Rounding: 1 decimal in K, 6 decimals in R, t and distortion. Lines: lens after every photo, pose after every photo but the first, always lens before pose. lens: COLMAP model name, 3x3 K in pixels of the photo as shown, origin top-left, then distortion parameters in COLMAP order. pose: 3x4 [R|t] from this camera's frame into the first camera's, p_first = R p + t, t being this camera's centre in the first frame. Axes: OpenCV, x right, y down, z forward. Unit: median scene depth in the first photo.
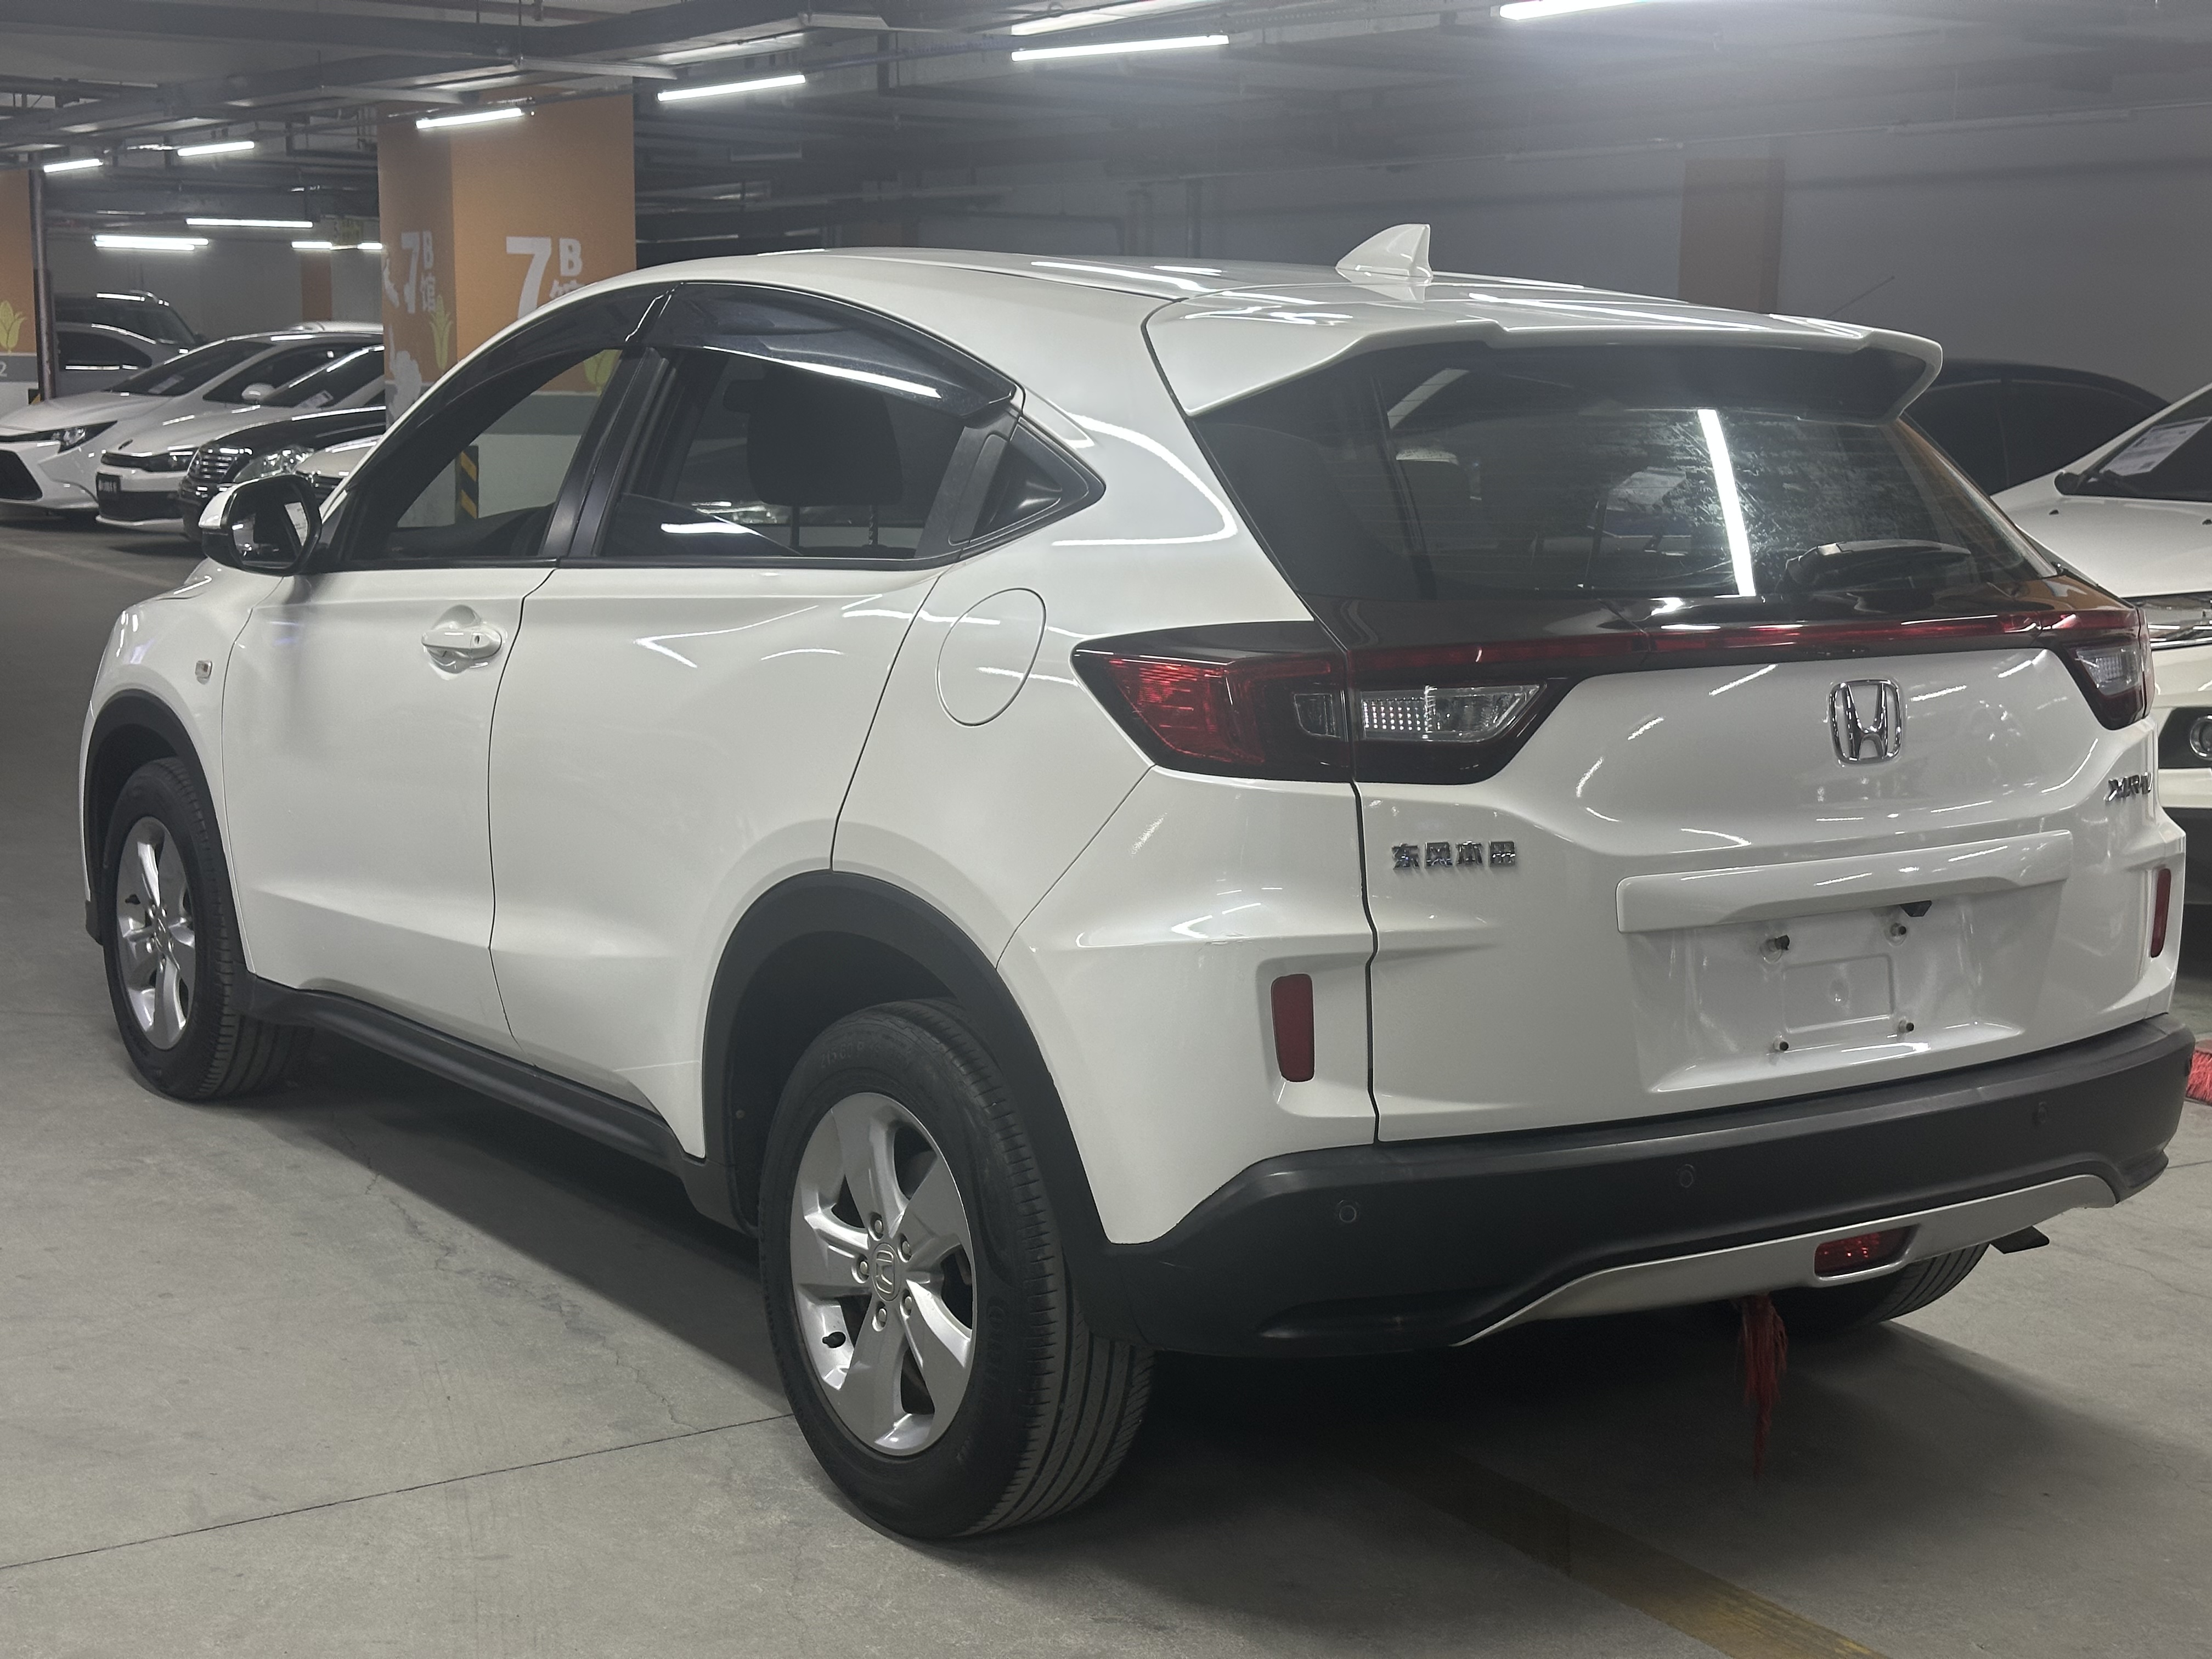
lens RADIAL K [[3087.5, 0, 1094.1], [0, 3087.5, 839.8], [0, 0, 1]] dist [0.146373, -0.068176]
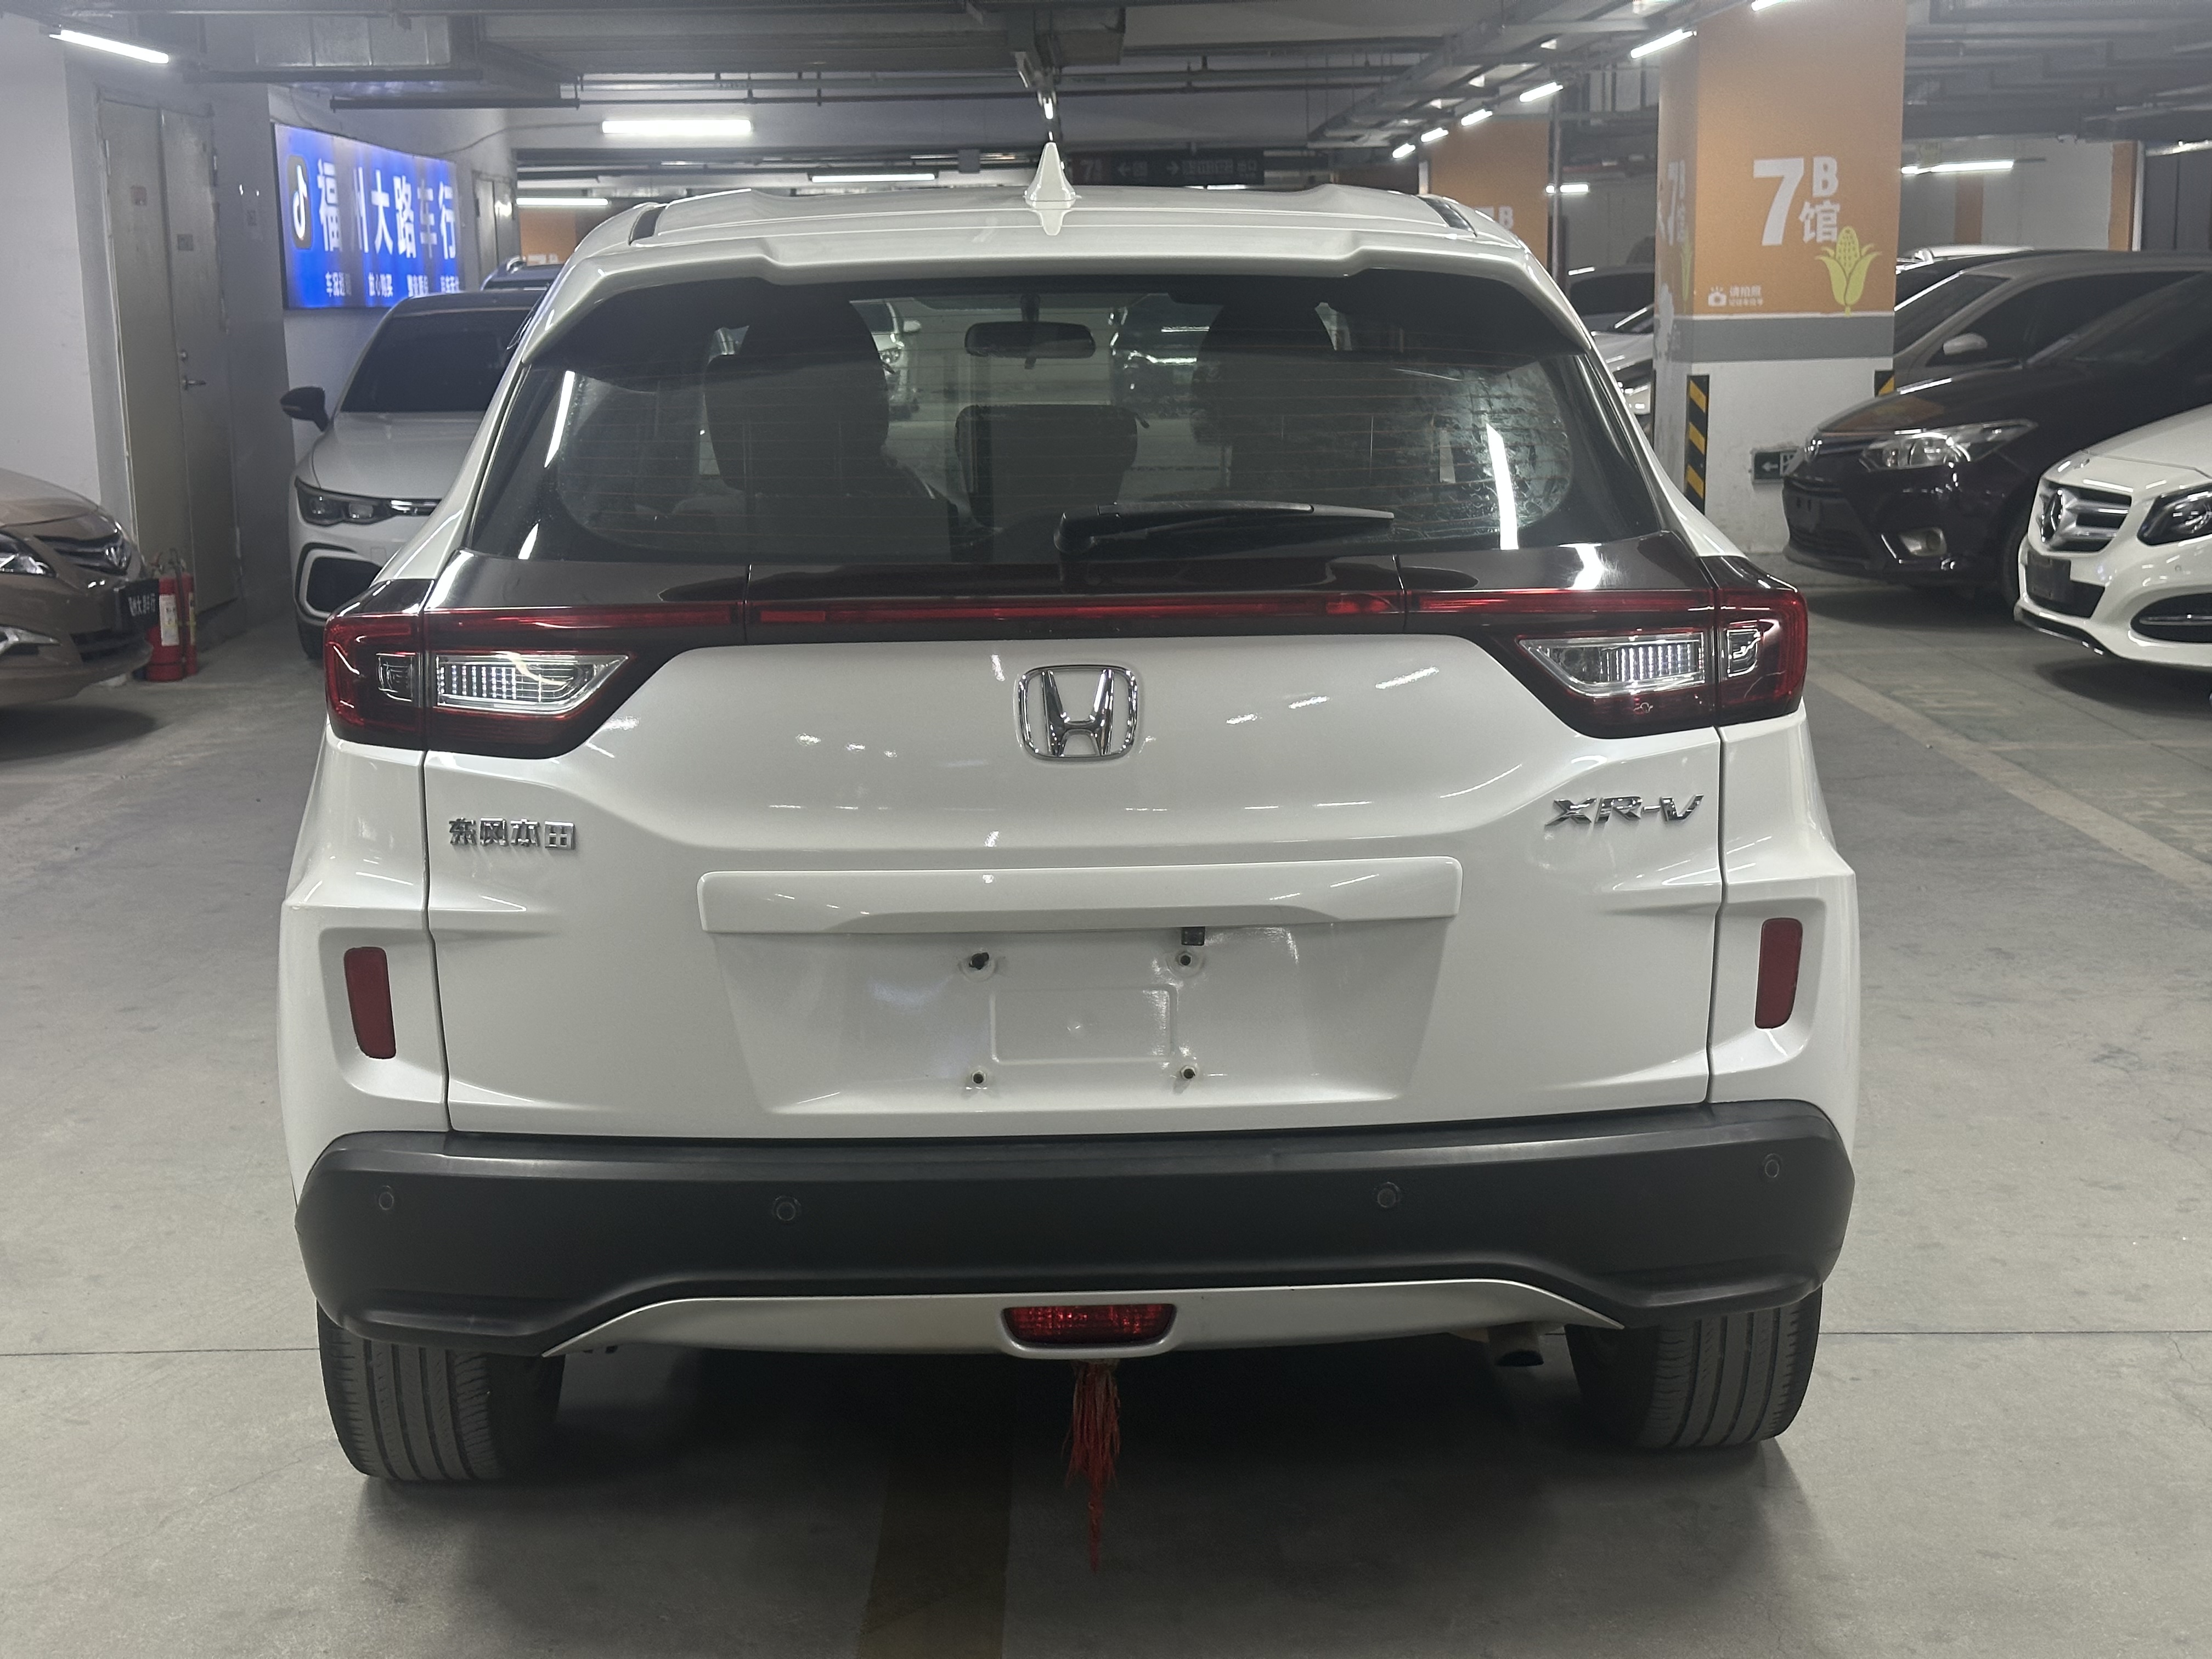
lens RADIAL K [[3087.5, 0, 1094.1], [0, 3087.5, 839.8], [0, 0, 1]] dist [0.146373, -0.068176]
pose [[0.839404, 0.067045, -0.539358, 0.707444], [-0.054733, 0.997745, 0.038843, -0.036100], [0.540746, -0.003084, 0.841180, 0.281252]]
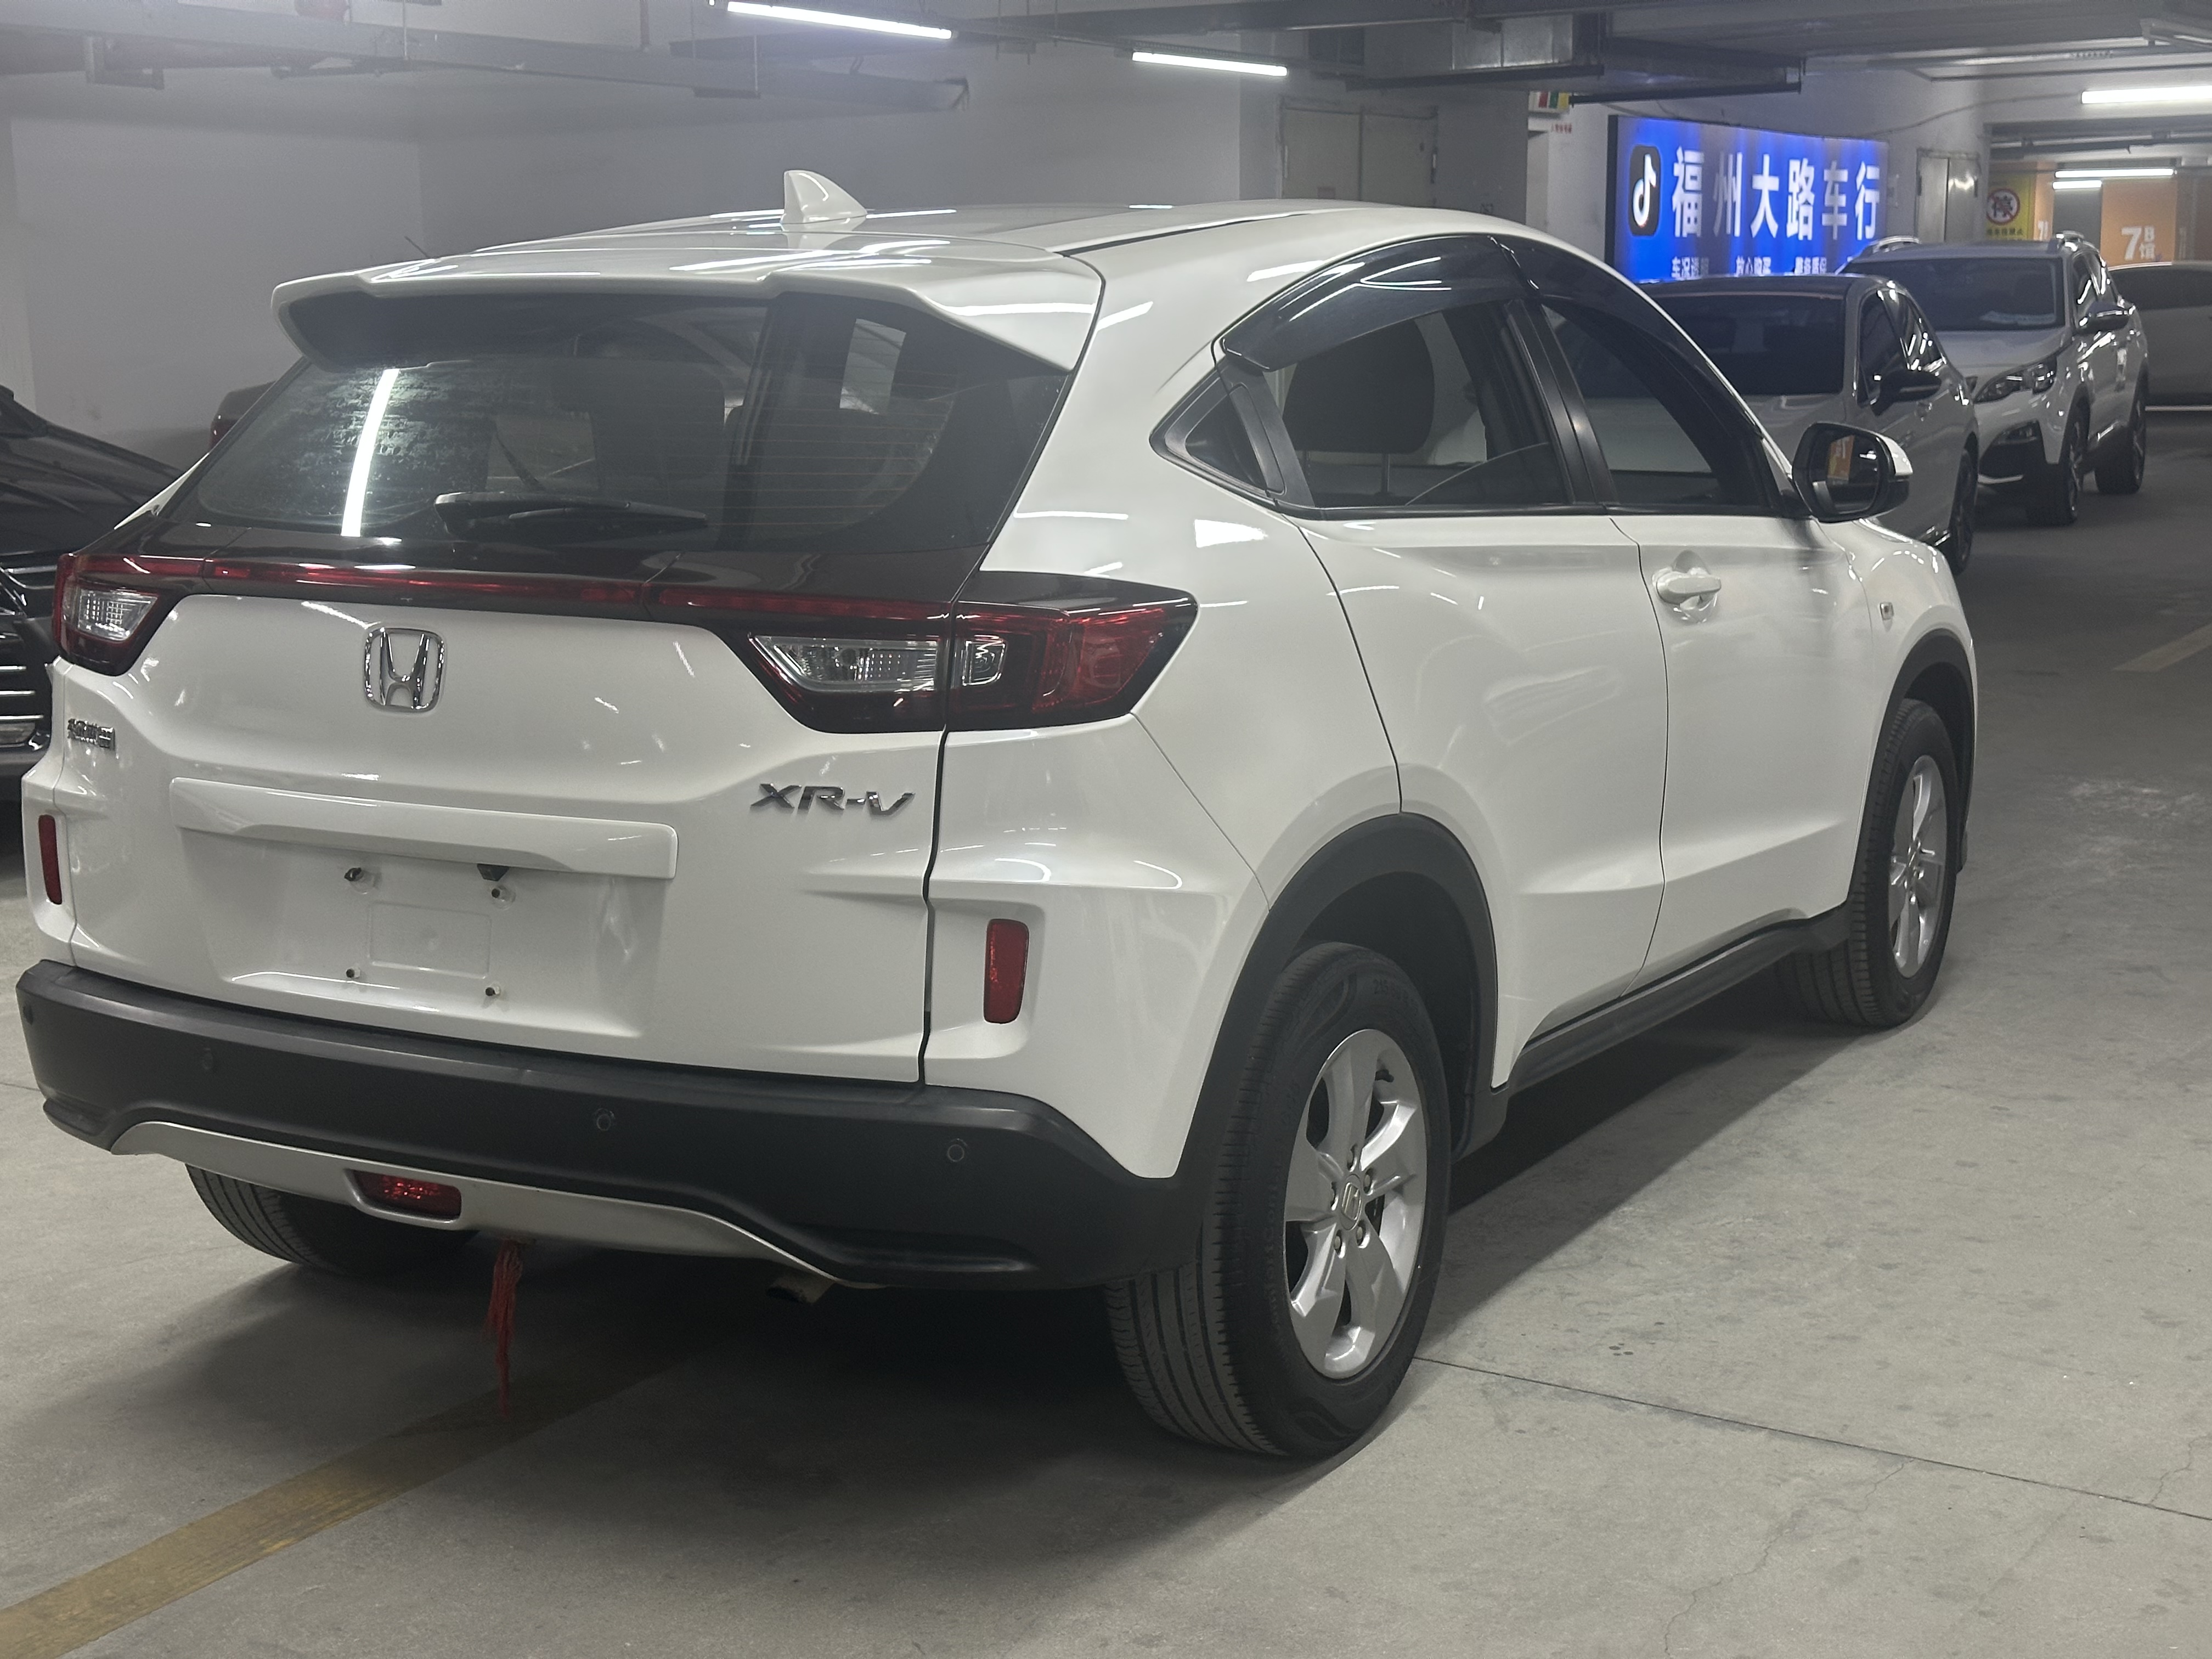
lens RADIAL K [[3131.2, 0, 1106.0], [0, 3131.2, 829.5], [0, 0, 1]] dist [0.143390, -0.163043]
pose [[0.416391, 0.134797, -0.899138, 1.252242], [-0.120664, 0.988393, 0.092298, -0.107365], [0.901143, 0.070062, 0.427823, 0.764934]]
